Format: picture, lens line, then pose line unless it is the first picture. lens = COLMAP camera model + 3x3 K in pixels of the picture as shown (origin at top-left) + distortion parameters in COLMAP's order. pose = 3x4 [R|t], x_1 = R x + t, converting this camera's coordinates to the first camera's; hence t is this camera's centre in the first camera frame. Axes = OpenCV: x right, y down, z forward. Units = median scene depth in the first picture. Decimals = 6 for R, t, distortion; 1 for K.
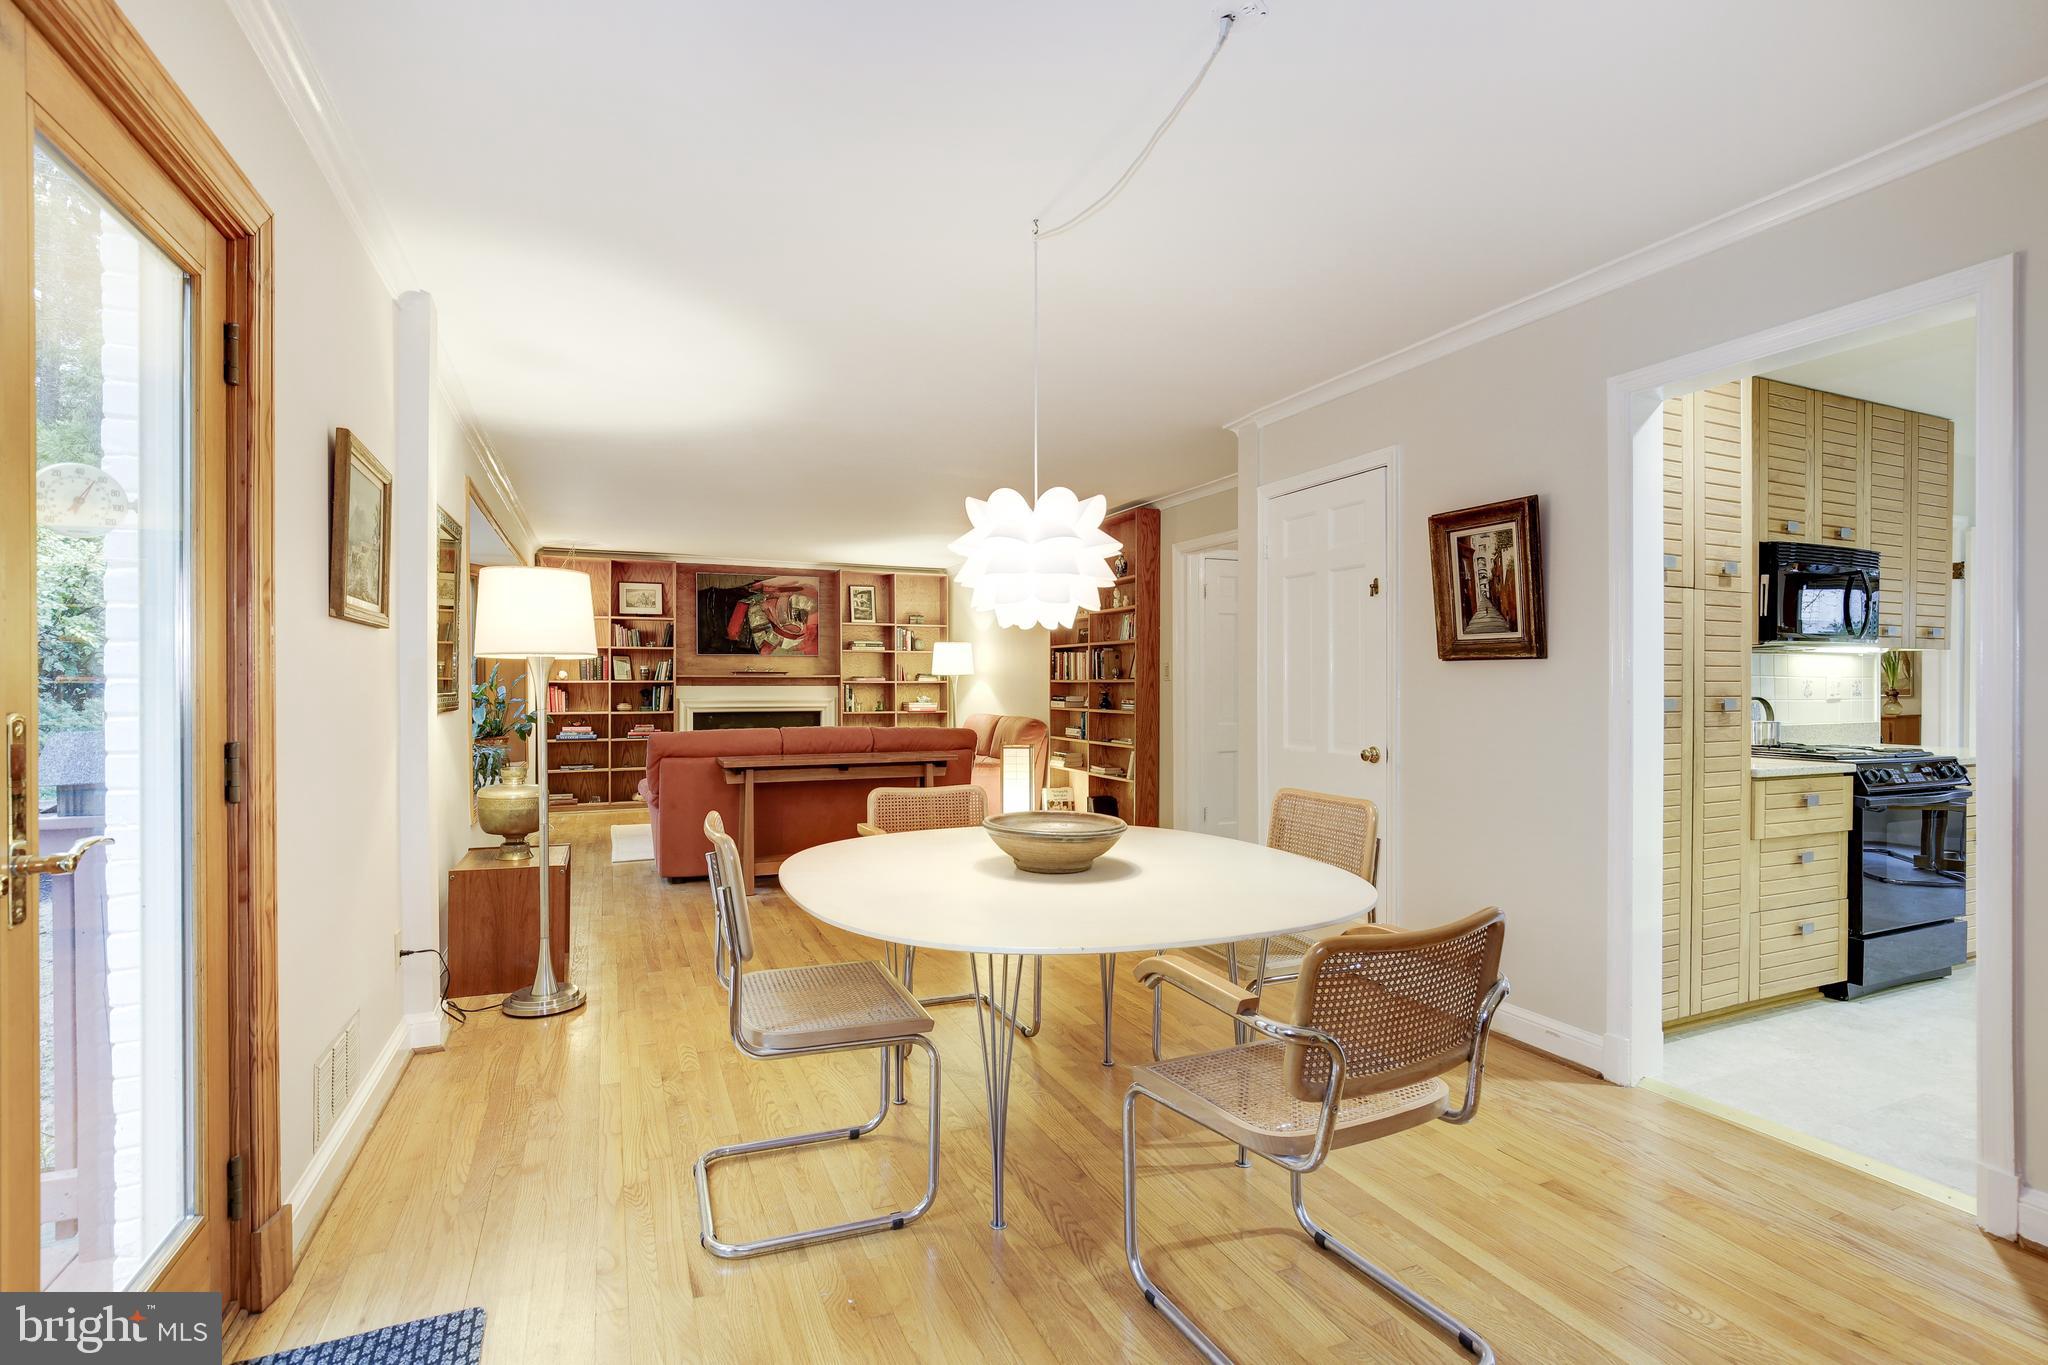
lens RADIAL K [[934.7, 0, 1016.8], [0, 934.7, 688.1], [0, 0, 1]] dist [-0.011853, 0.000764]
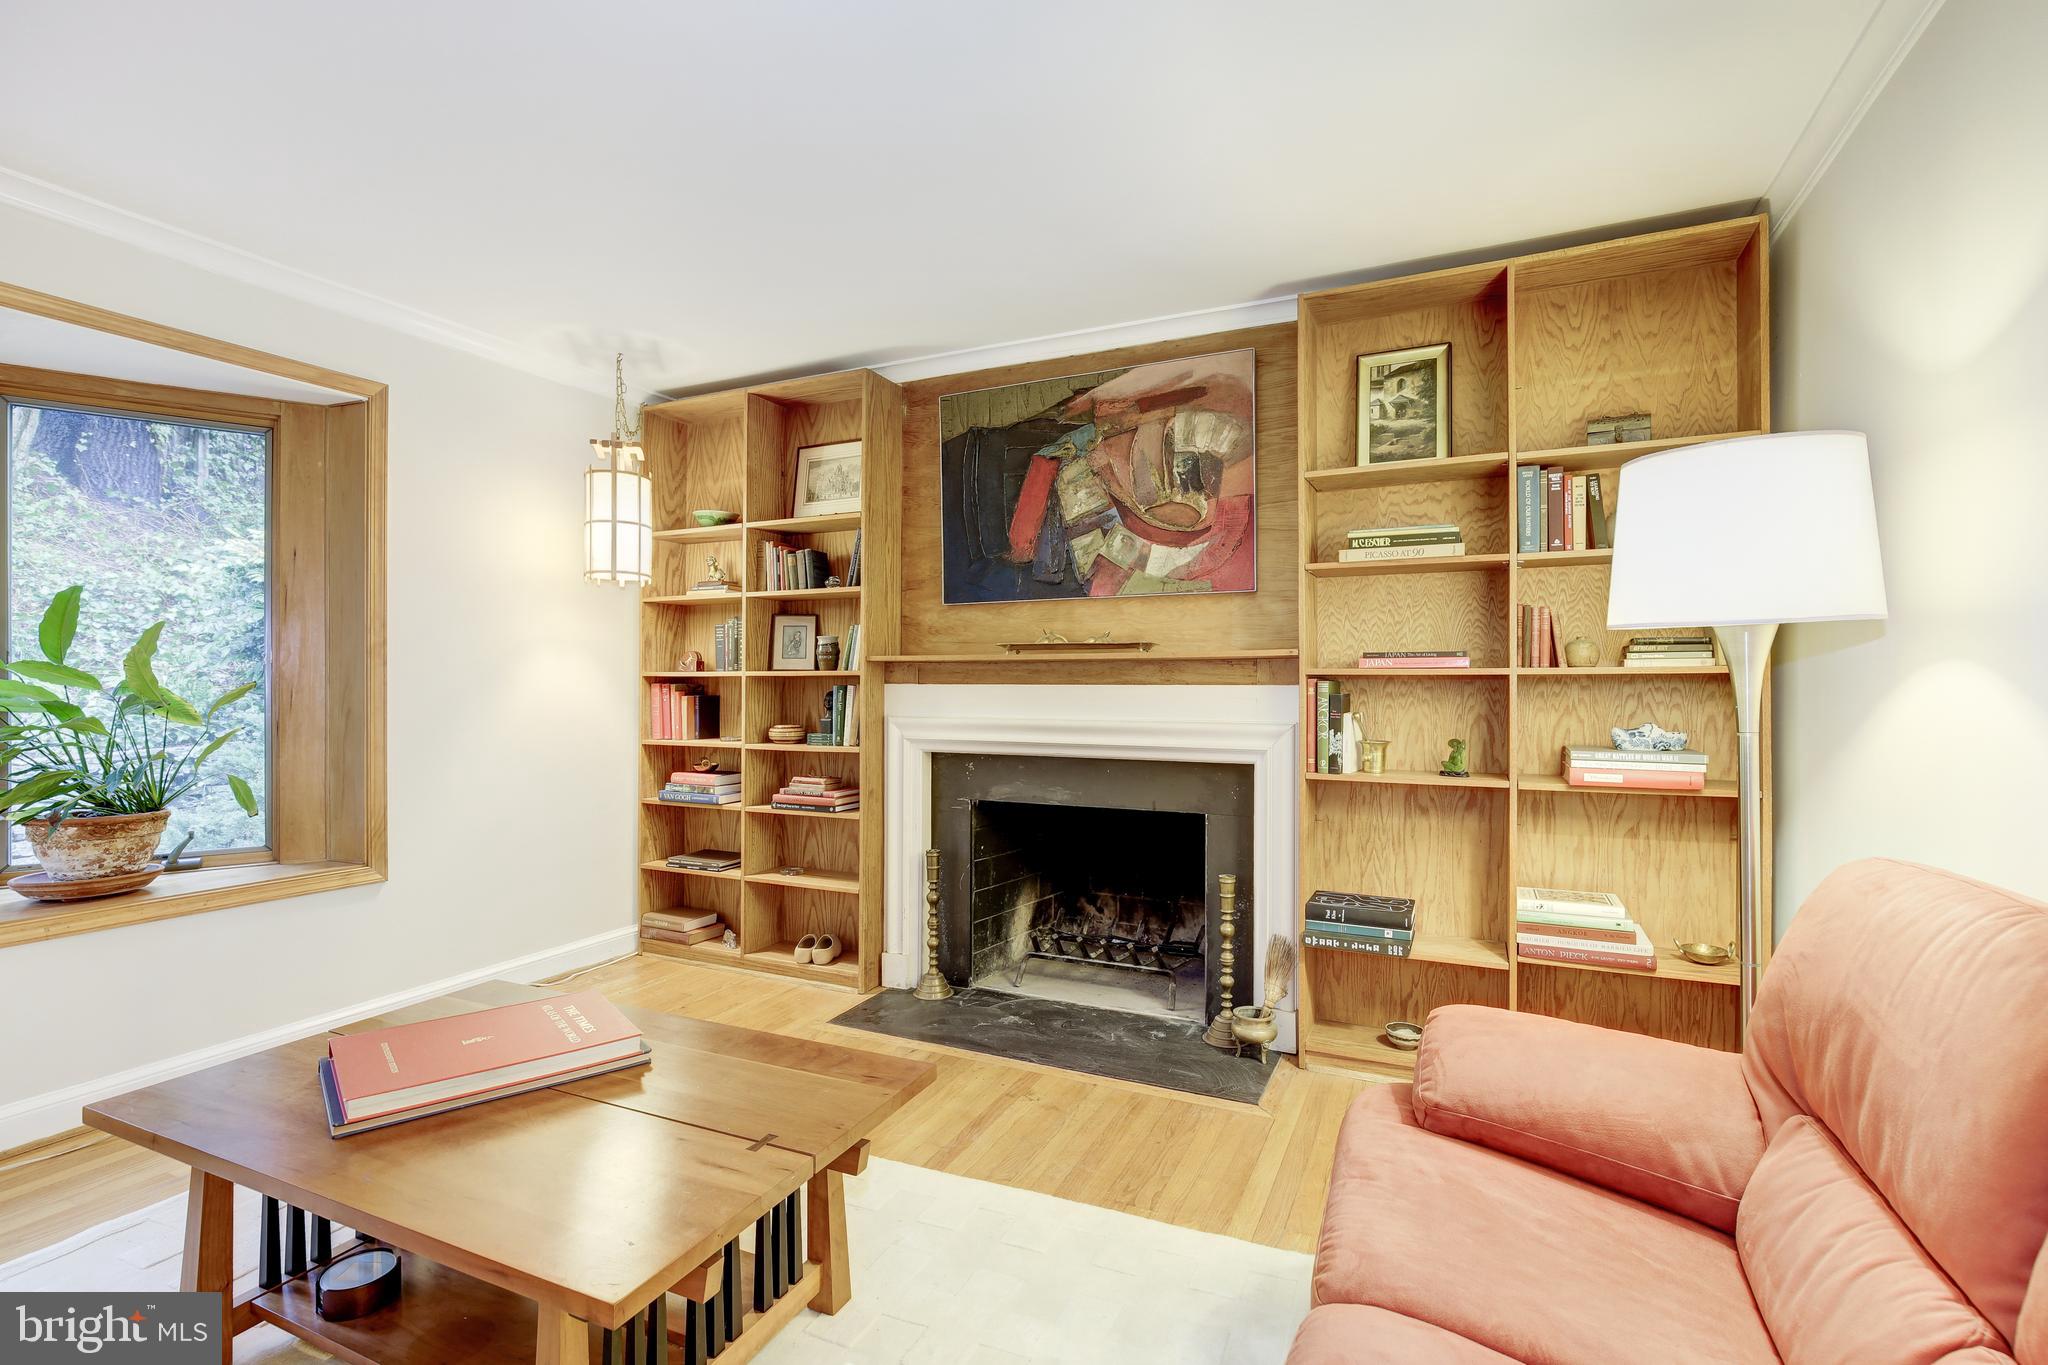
lens RADIAL K [[934.7, 0, 1015.4], [0, 934.7, 681.1], [0, 0, 1]] dist [-0.011853, 0.000764]
pose [[0.650174, -0.001708, -0.759783, -0.022131], [-0.003040, 0.999984, -0.004849, -0.001963], [0.759779, 0.005462, 0.650159, 0.745773]]
